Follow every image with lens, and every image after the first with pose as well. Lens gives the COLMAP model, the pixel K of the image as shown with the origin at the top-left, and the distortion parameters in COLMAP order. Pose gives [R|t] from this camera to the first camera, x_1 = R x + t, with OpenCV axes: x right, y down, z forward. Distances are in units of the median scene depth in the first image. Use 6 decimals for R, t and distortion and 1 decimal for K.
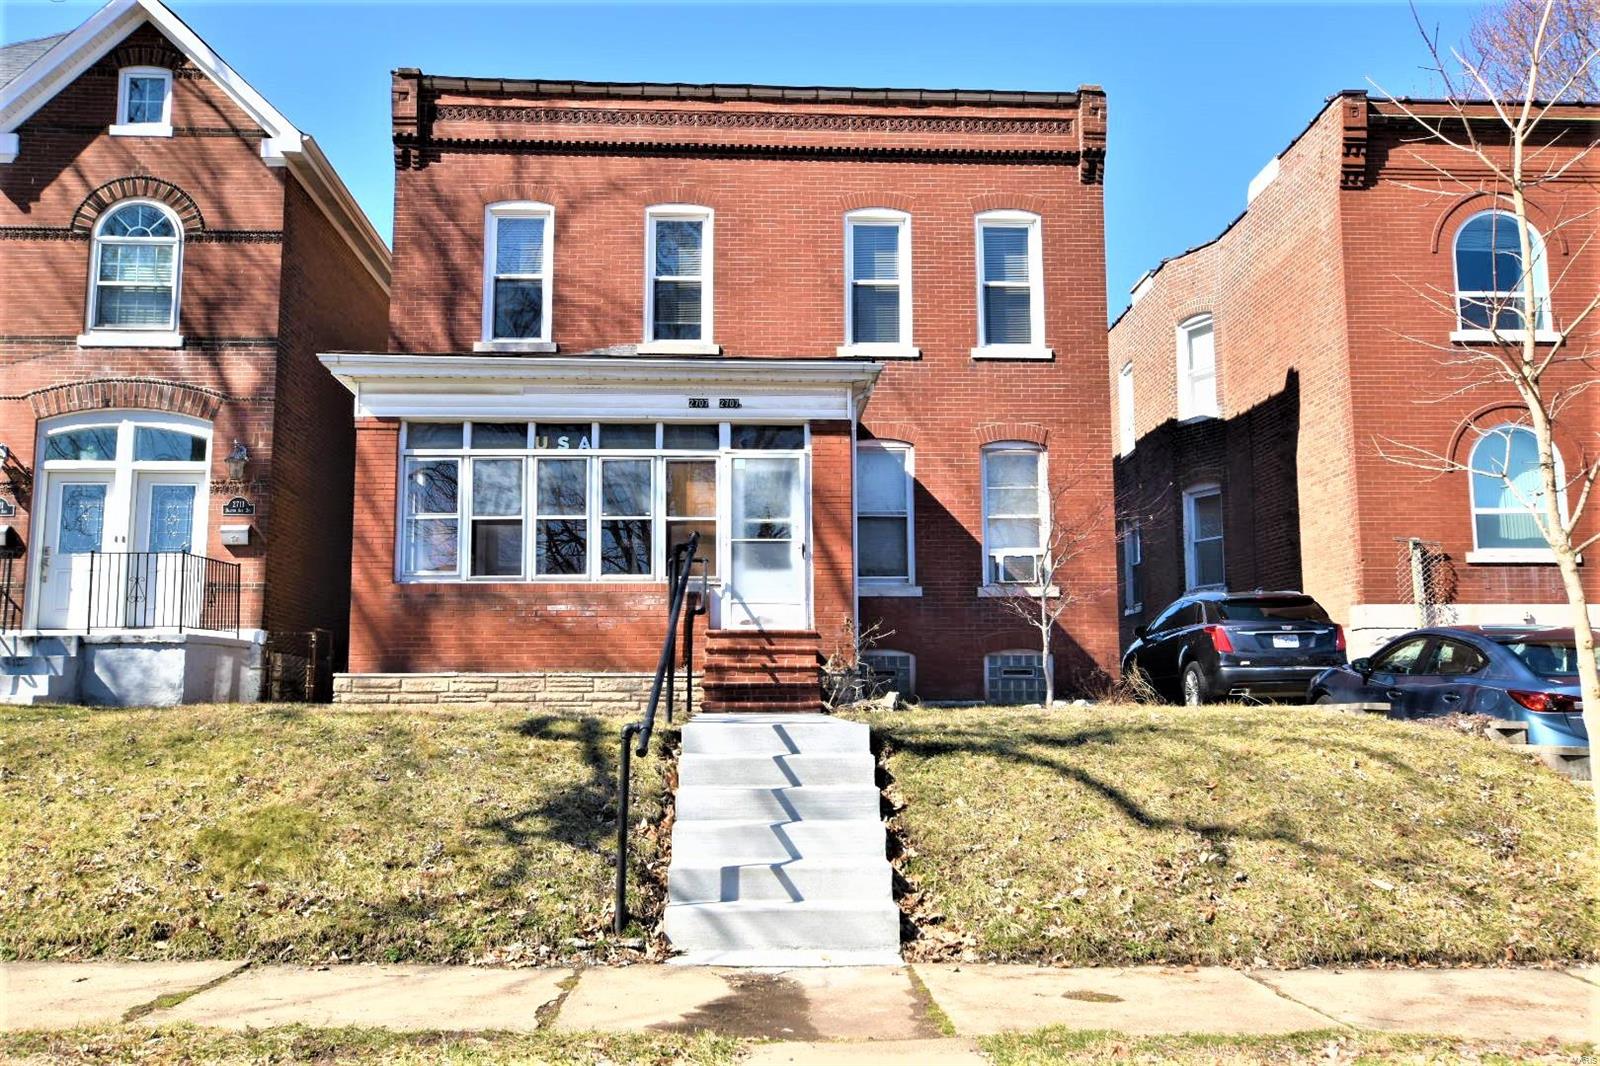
lens RADIAL K [[1404.4, 0, 800.6], [0, 1404.4, 535.7], [0, 0, 1]] dist [-0.008151, 0.021881]
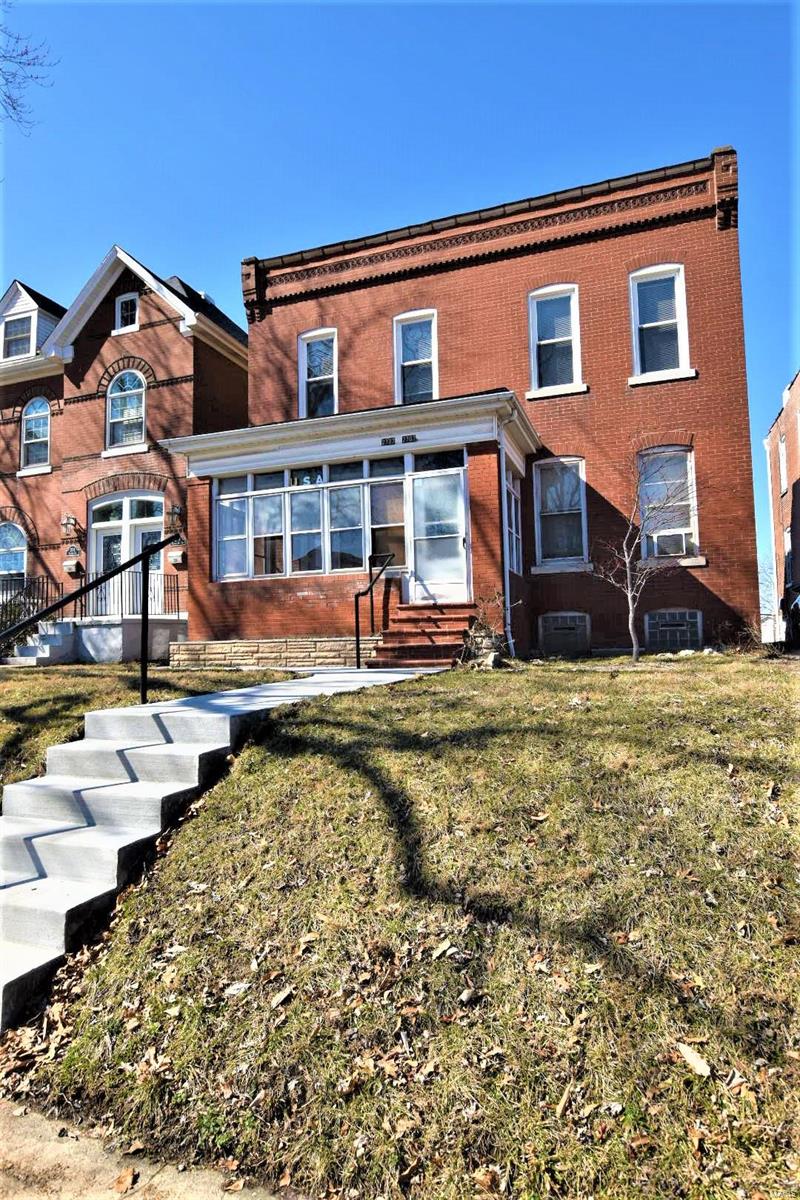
lens RADIAL K [[707.8, 0, 397.8], [0, 707.8, 602.4], [0, 0, 1]] dist [-0.023258, 0.005808]
pose [[0.919045, -0.039296, -0.392190, 0.175424], [0.069983, 0.995477, 0.064252, 0.016646], [0.387891, -0.086497, 0.917638, 0.303841]]
